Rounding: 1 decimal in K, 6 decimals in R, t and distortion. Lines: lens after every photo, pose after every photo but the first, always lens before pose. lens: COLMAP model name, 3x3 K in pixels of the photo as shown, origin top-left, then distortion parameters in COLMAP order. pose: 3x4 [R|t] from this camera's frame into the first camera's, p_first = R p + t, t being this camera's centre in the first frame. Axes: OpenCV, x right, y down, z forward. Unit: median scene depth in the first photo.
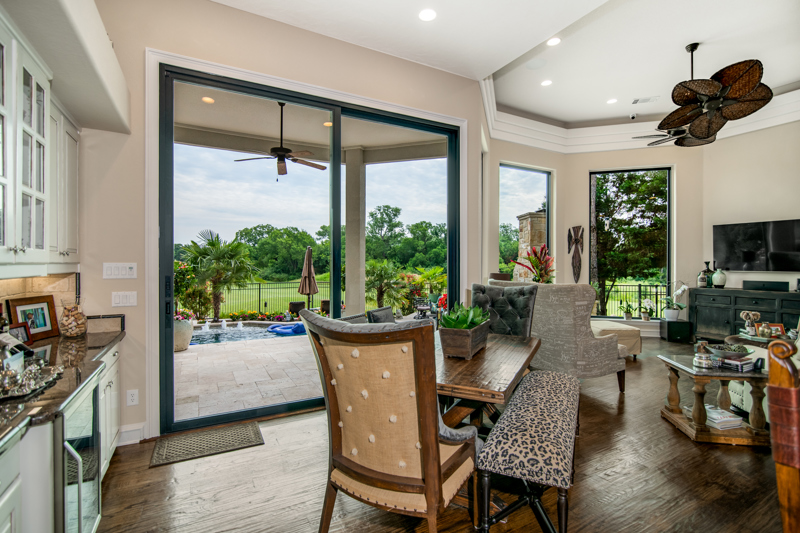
lens RADIAL K [[379.3, 0, 400.0], [0, 379.3, 266.5], [0, 0, 1]] dist [-0.004801, -0.000588]
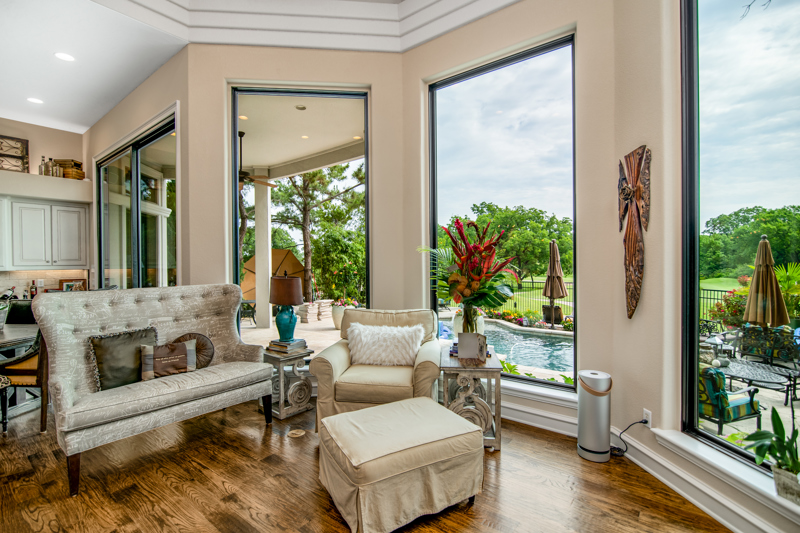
lens RADIAL K [[379.3, 0, 400.0], [0, 379.3, 266.5], [0, 0, 1]] dist [-0.004801, -0.000588]
pose [[0.390586, 0.004230, -0.920557, 0.698459], [0.004253, 0.999970, 0.006399, -0.002462], [0.920557, -0.006414, 0.390556, 0.663197]]
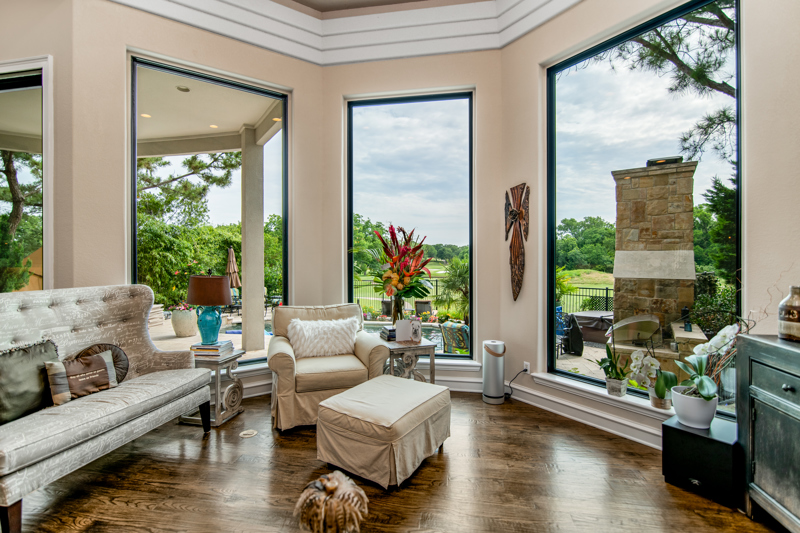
lens RADIAL K [[382.1, 0, 398.0], [0, 382.1, 262.4], [0, 0, 1]] dist [0.001090, 0.000829]
pose [[0.781324, -0.003026, -0.624118, 0.656764], [0.000543, 0.999991, -0.004170, -0.000603], [0.624125, 0.002919, 0.781319, 0.498836]]
